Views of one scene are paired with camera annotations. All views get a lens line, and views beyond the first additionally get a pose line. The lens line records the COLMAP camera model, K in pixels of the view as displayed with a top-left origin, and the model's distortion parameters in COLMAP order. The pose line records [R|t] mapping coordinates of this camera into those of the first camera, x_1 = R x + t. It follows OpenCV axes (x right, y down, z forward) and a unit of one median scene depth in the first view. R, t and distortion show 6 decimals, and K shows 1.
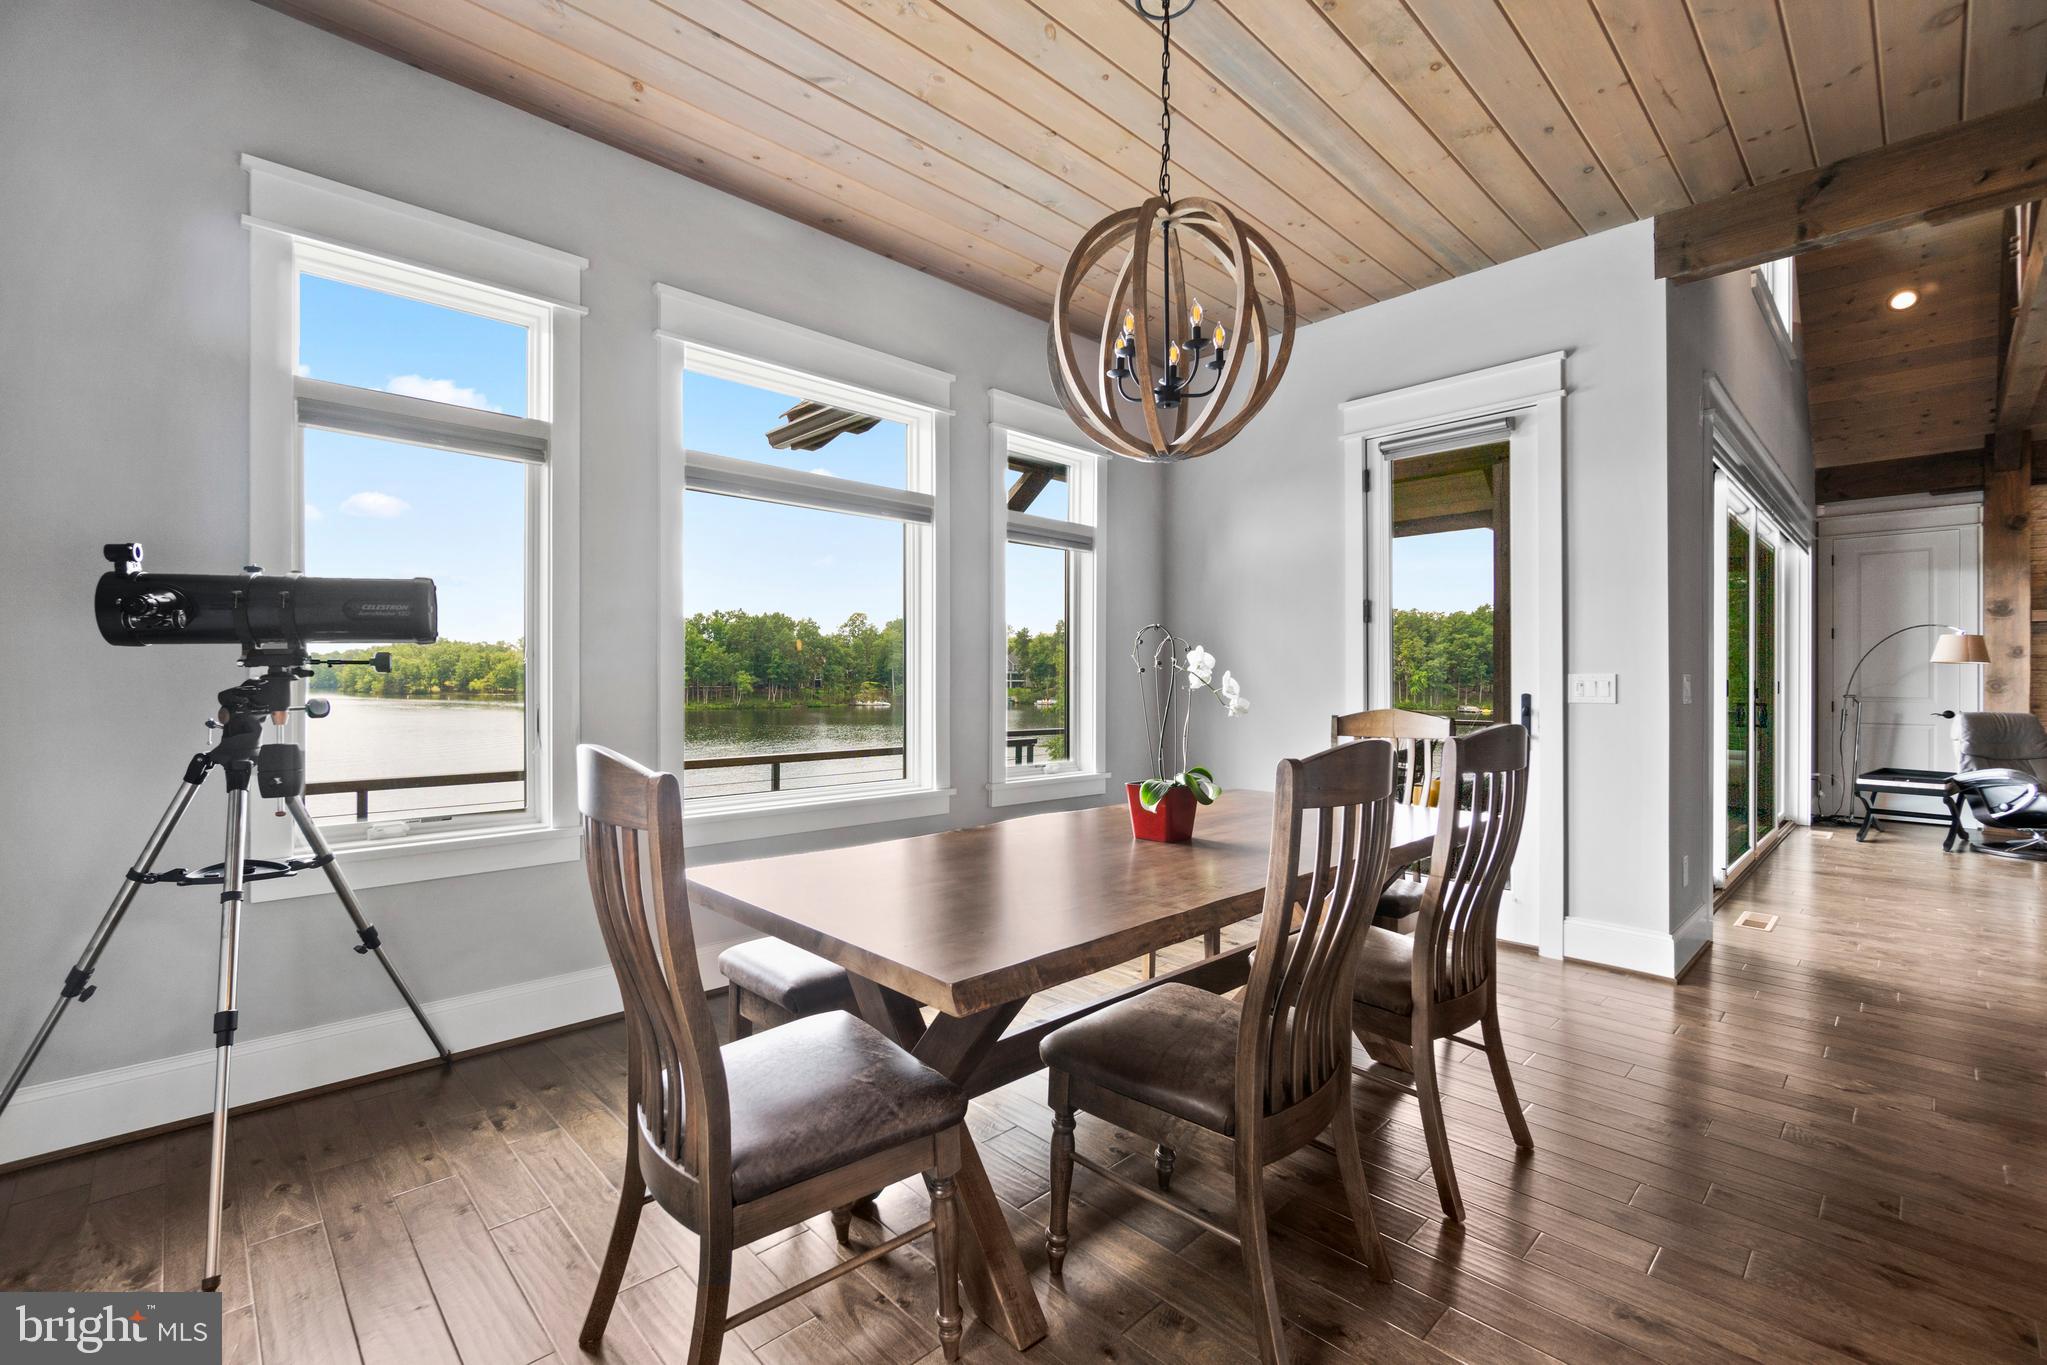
lens RADIAL K [[876.9, 0, 1008.3], [0, 876.9, 679.0], [0, 0, 1]] dist [-0.002305, 0.000298]
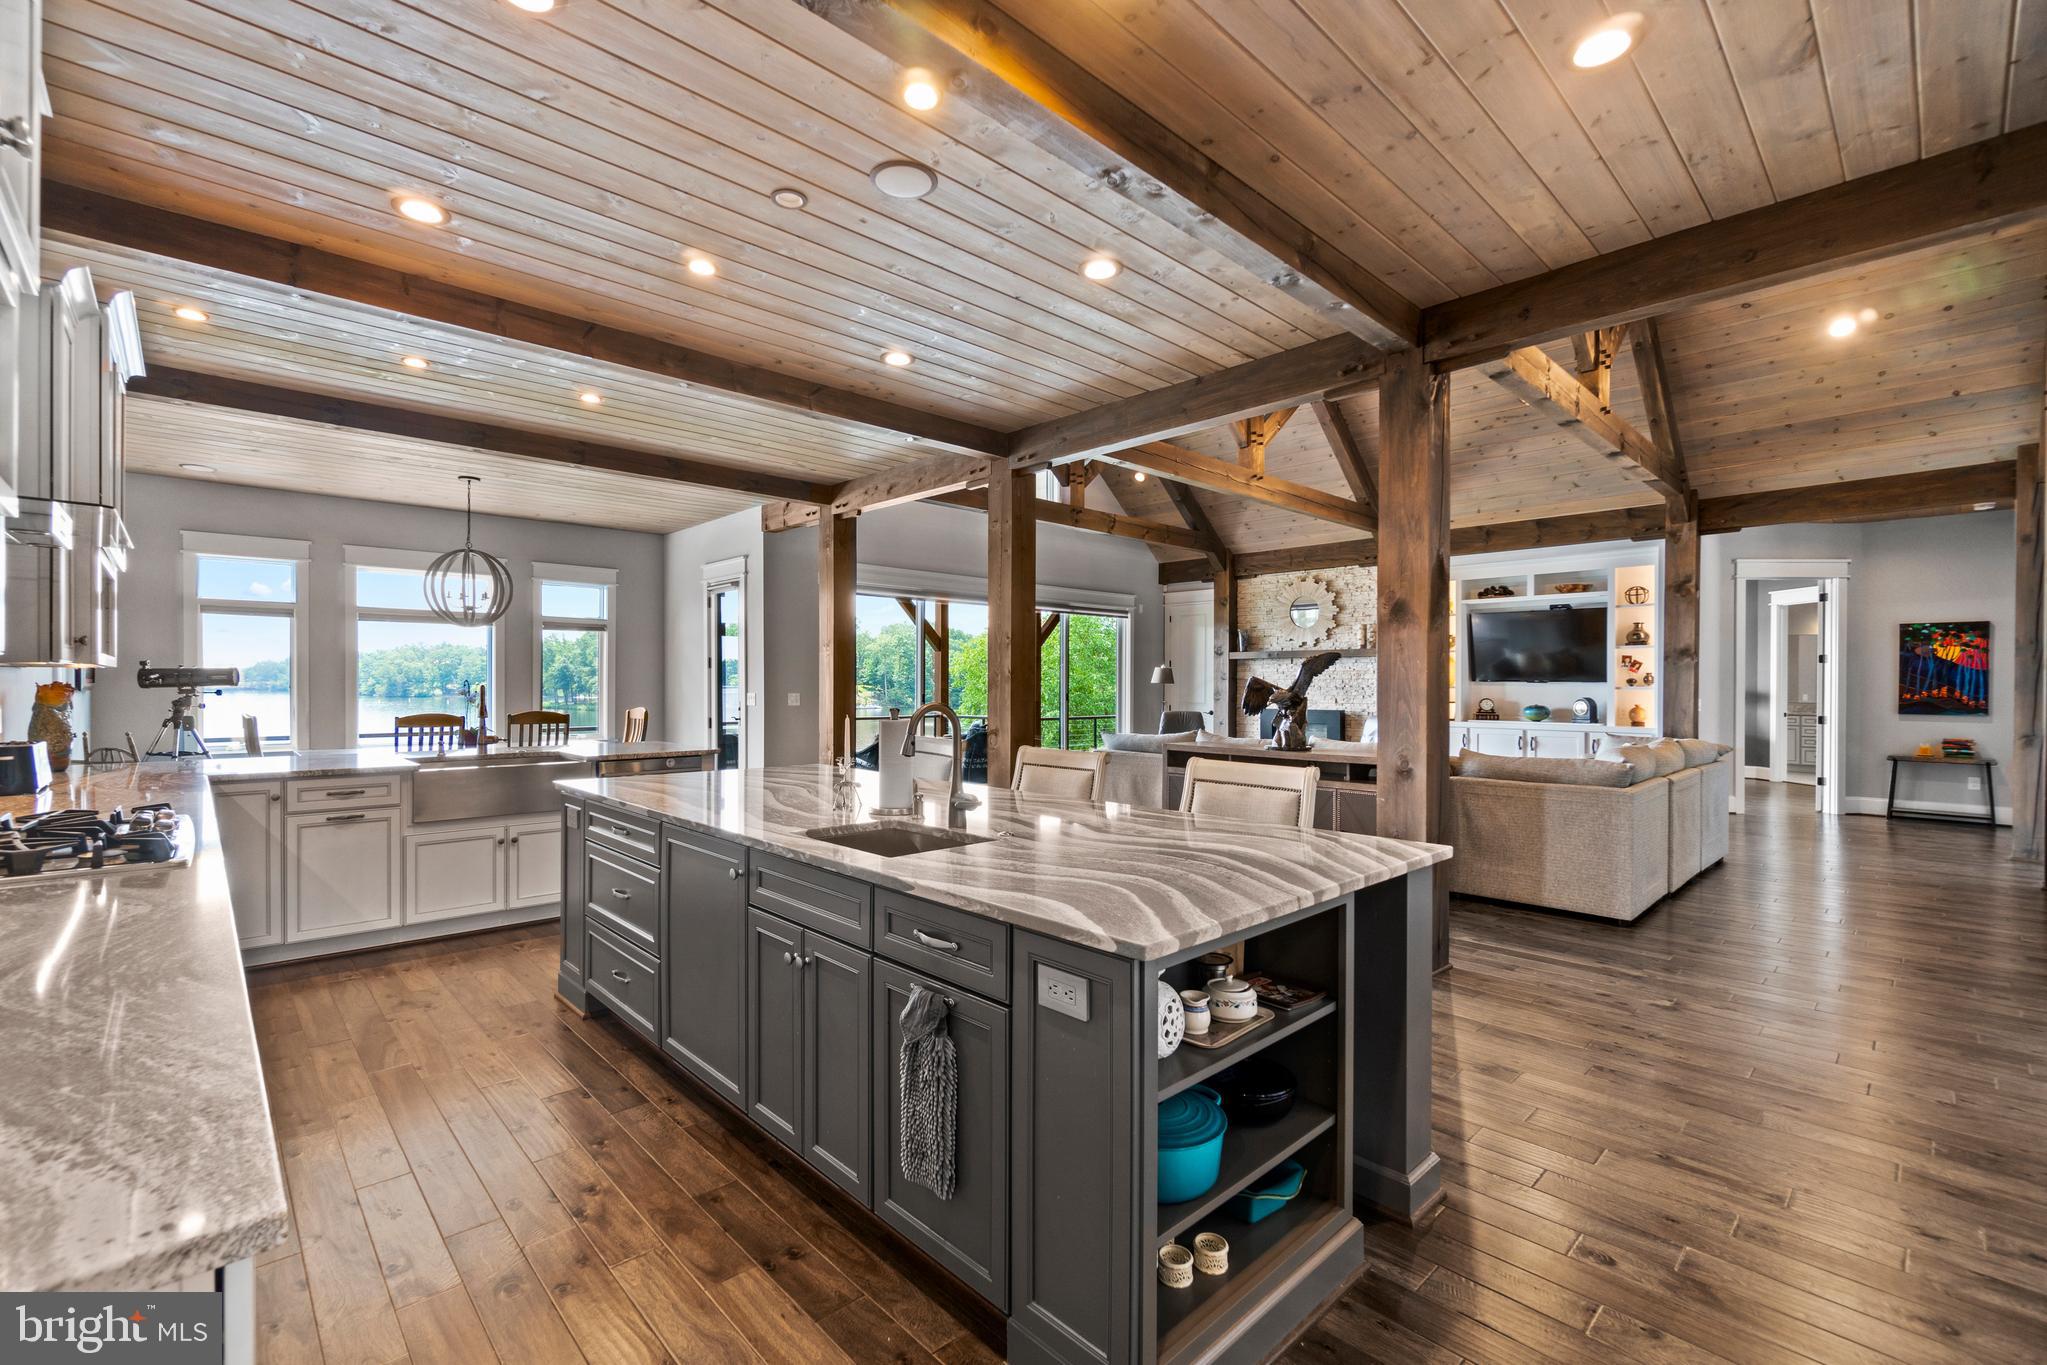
lens RADIAL K [[879.4, 0, 997.9], [0, 879.4, 682.4], [0, 0, 1]] dist [-0.001531, 0.000107]
pose [[0.999887, 0.001464, -0.014992, 0.838454], [-0.001469, 0.999999, -0.000357, -0.021615], [0.014992, 0.000379, 0.999888, -0.840340]]
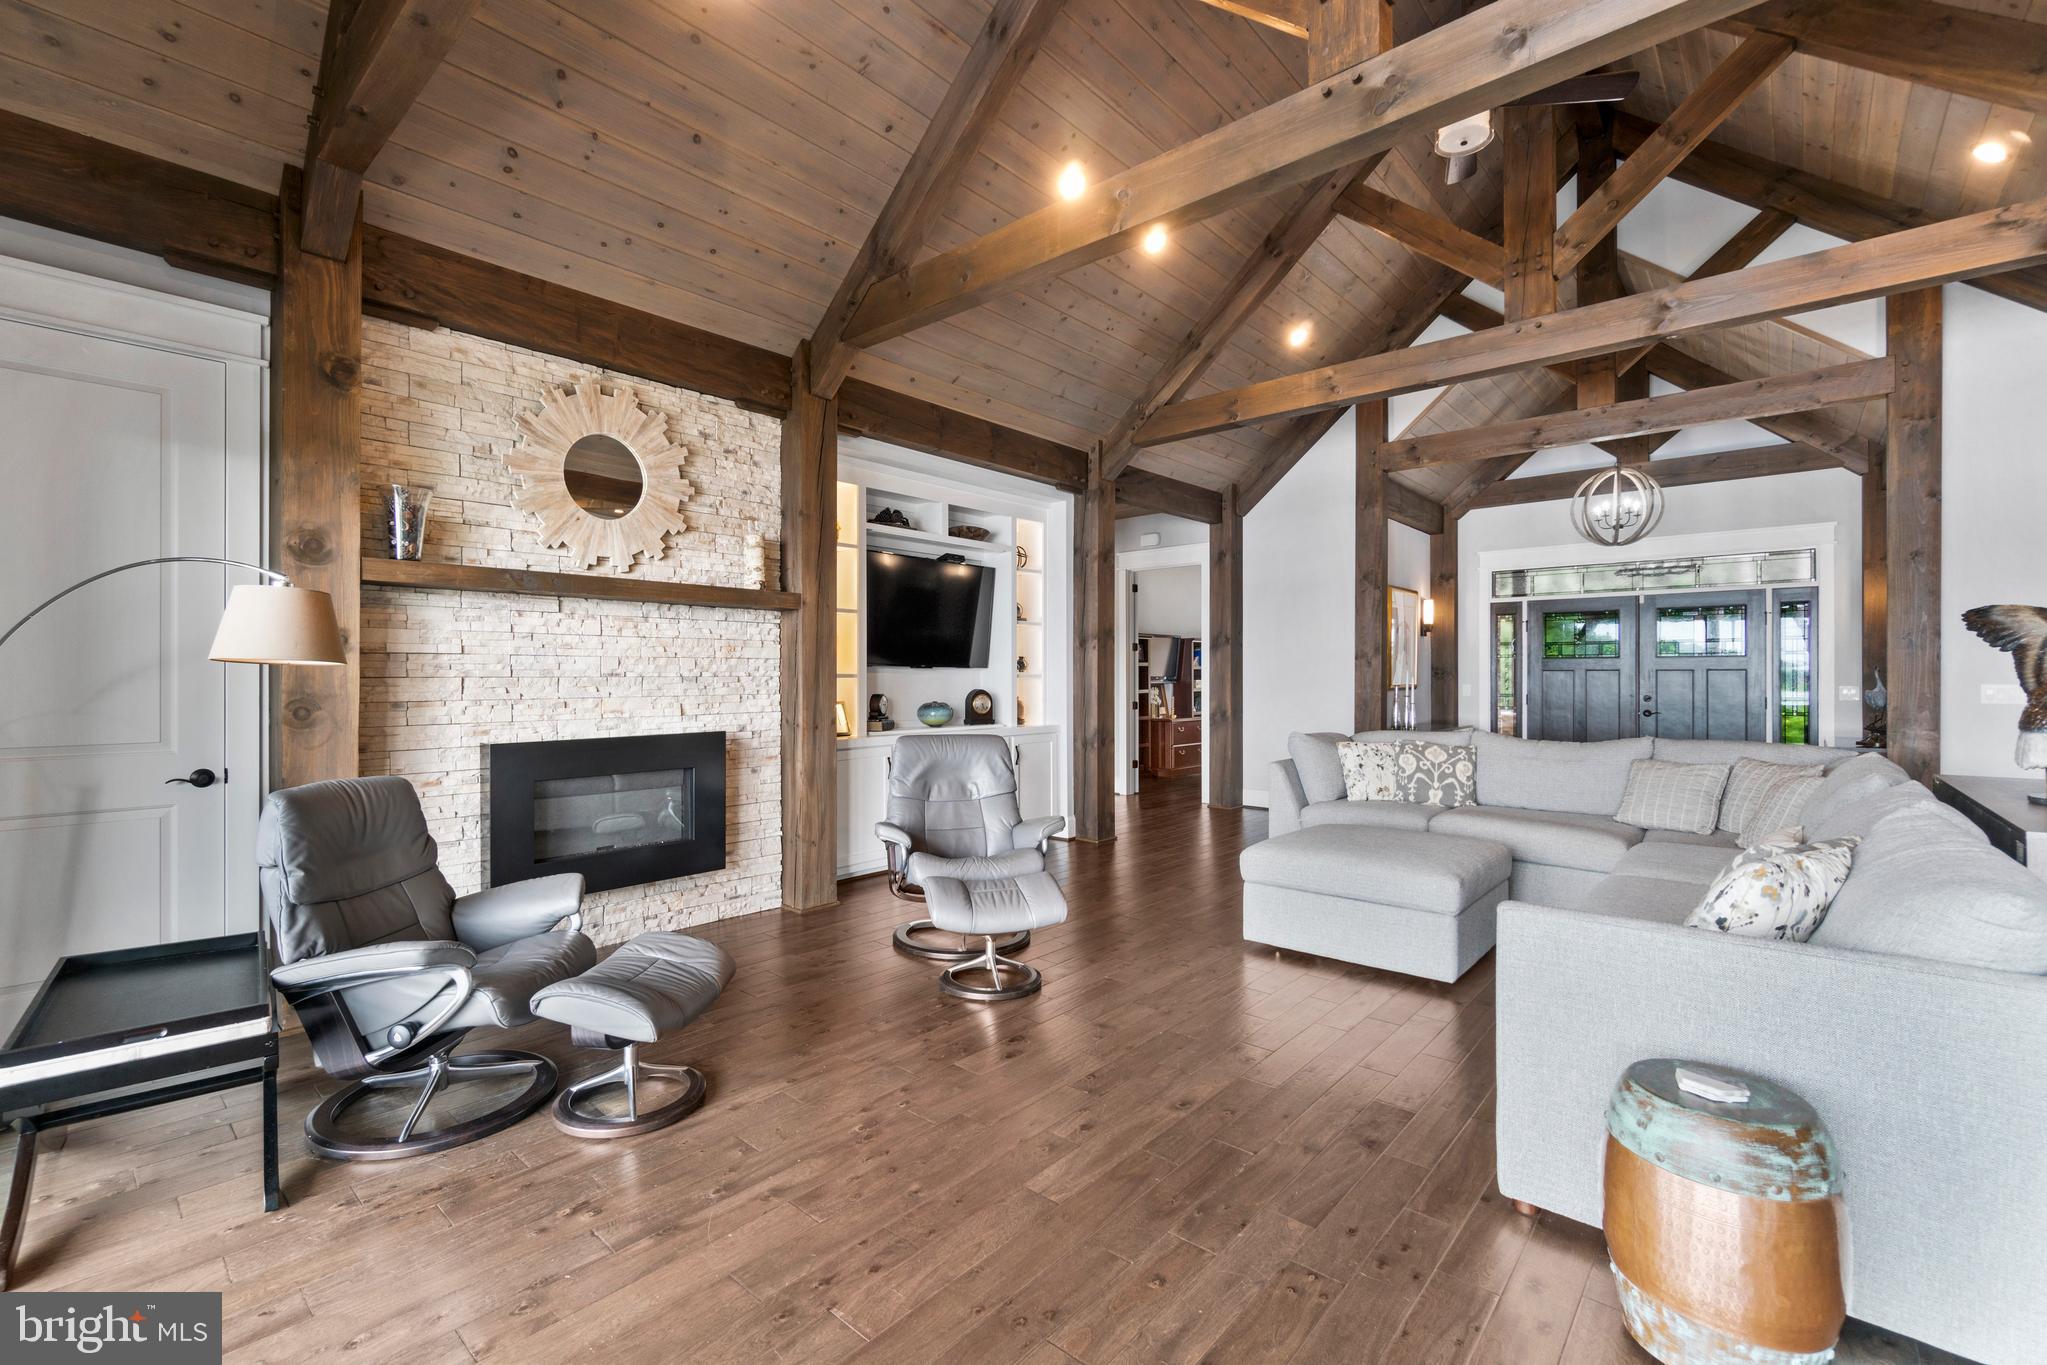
lens RADIAL K [[884.7, 0, 997.2], [0, 884.7, 677.5], [0, 0, 1]] dist [-0.001240, 0.000052]
pose [[-0.077391, -0.001415, 0.997000, 0.729392], [-0.001912, 0.999997, 0.001271, -0.013955], [-0.996999, -0.001808, -0.077393, 0.771121]]
